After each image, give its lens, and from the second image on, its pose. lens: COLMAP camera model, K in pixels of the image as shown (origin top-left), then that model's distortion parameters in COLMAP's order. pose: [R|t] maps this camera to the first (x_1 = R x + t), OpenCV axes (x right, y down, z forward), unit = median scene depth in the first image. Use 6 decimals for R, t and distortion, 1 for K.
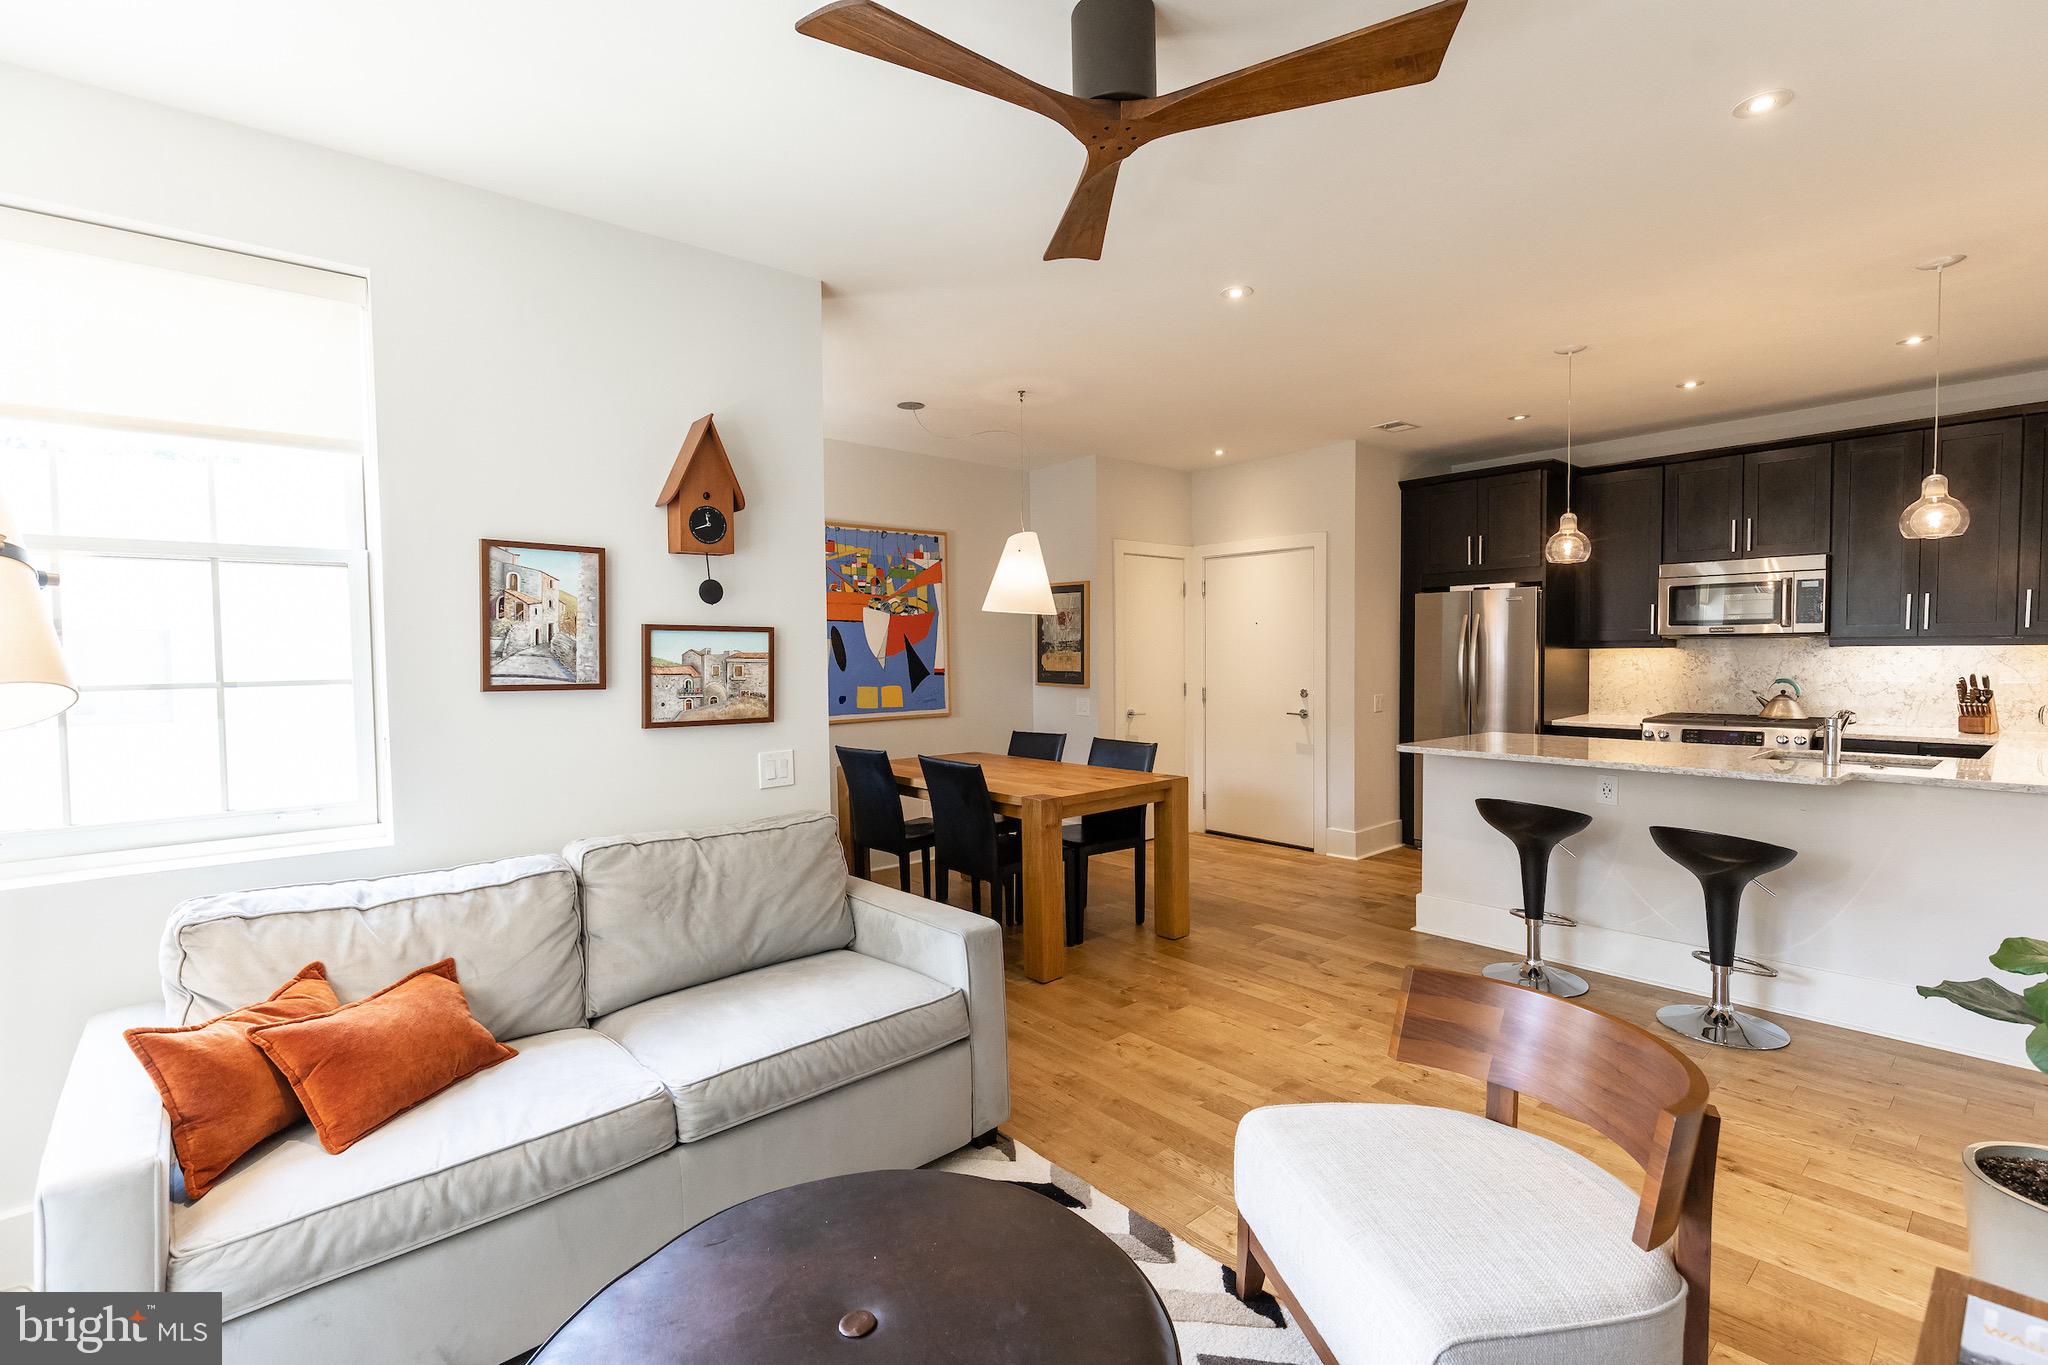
lens RADIAL K [[928.0, 0, 1028.7], [0, 928.0, 674.8], [0, 0, 1]] dist [0.005552, -0.001374]
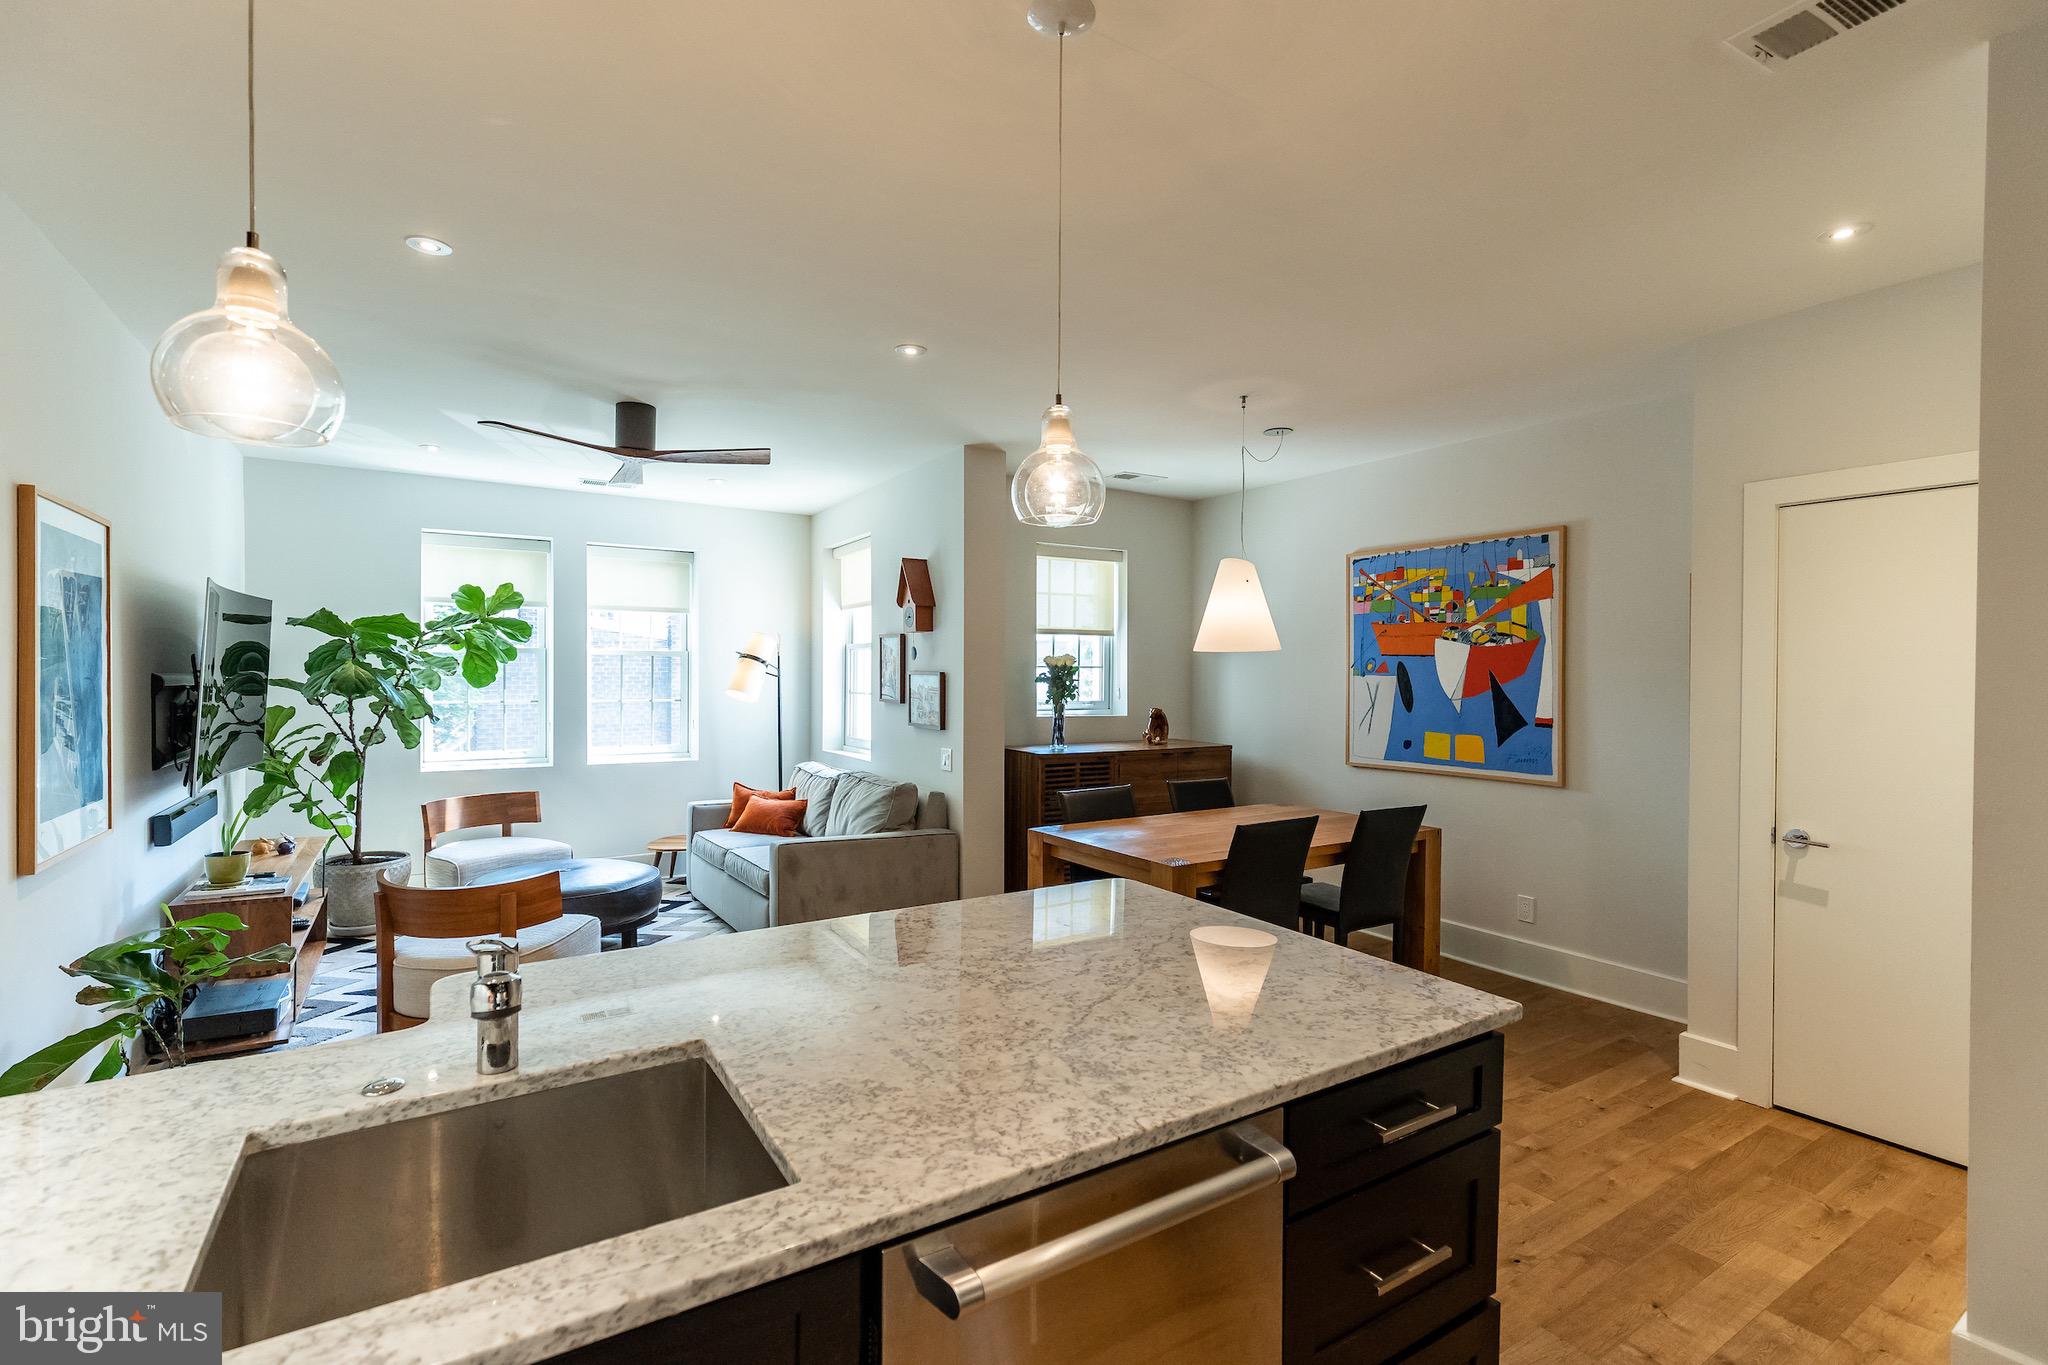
lens RADIAL K [[928.0, 0, 1028.6], [0, 928.0, 682.0], [0, 0, 1]] dist [0.005552, -0.001374]
pose [[-0.150678, 0.019617, -0.988388, 0.719014], [-0.030213, 0.999245, 0.024439, -0.042827], [0.988121, 0.033544, -0.149972, 0.762391]]
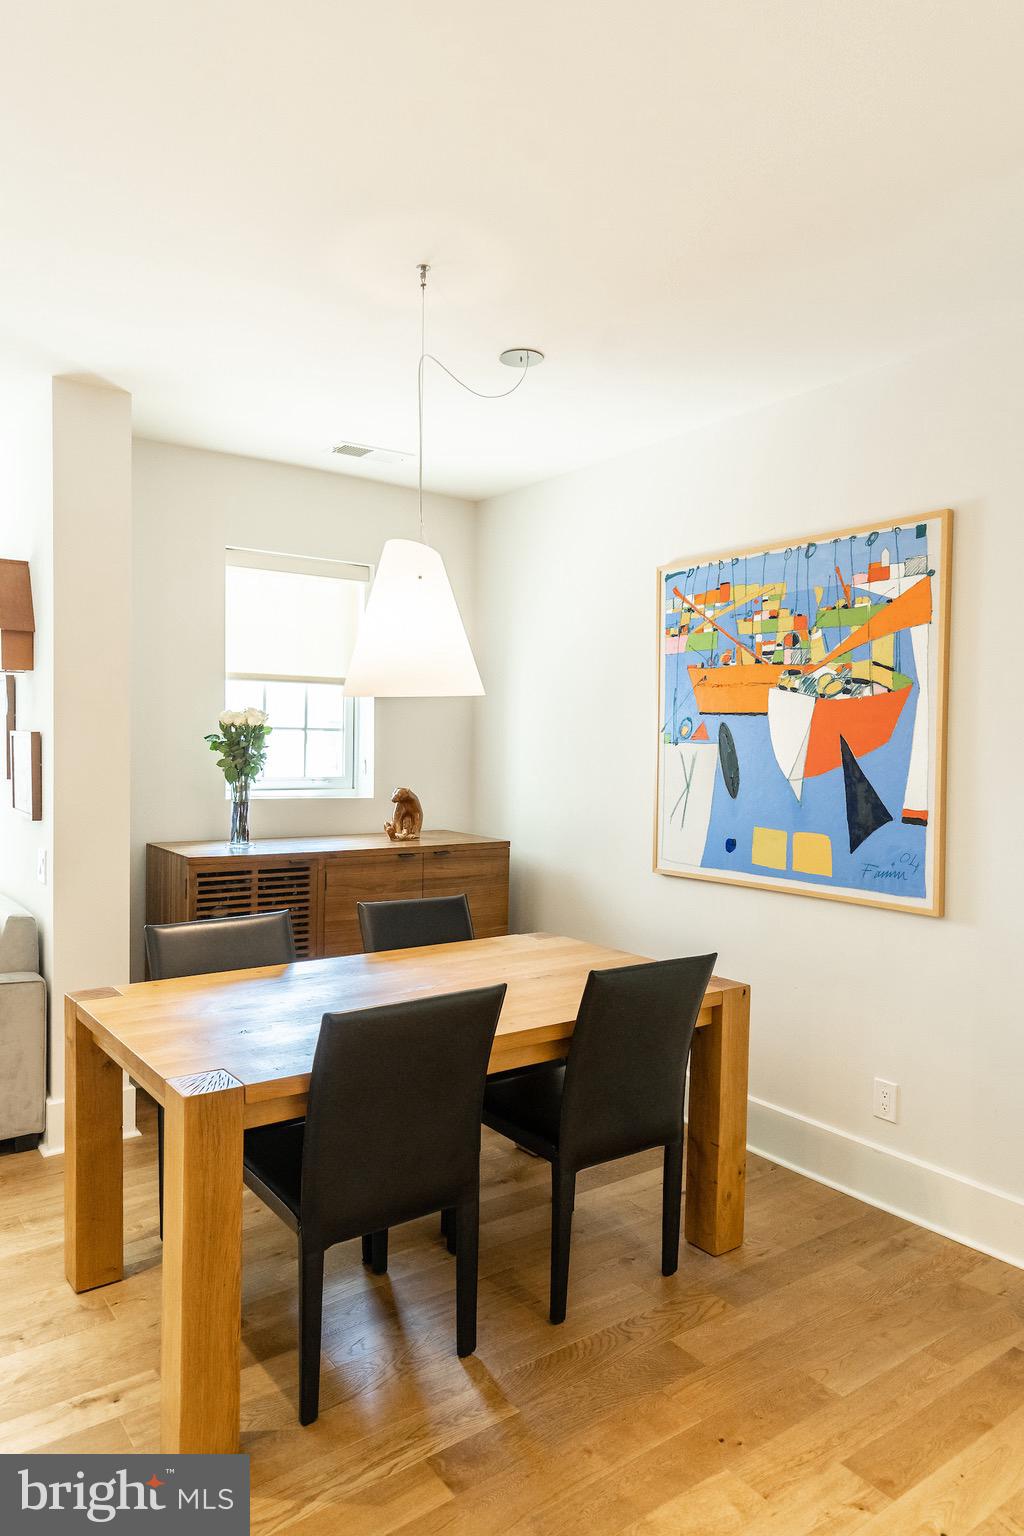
lens RADIAL K [[986.6, 0, 512.2], [0, 986.6, 777.1], [0, 0, 1]] dist [0.000341, 0.004086]
pose [[-0.090492, 0.040684, -0.995066, 0.439761], [-0.039997, 0.998211, 0.044450, -0.039357], [0.995094, 0.043822, -0.088703, 0.900753]]
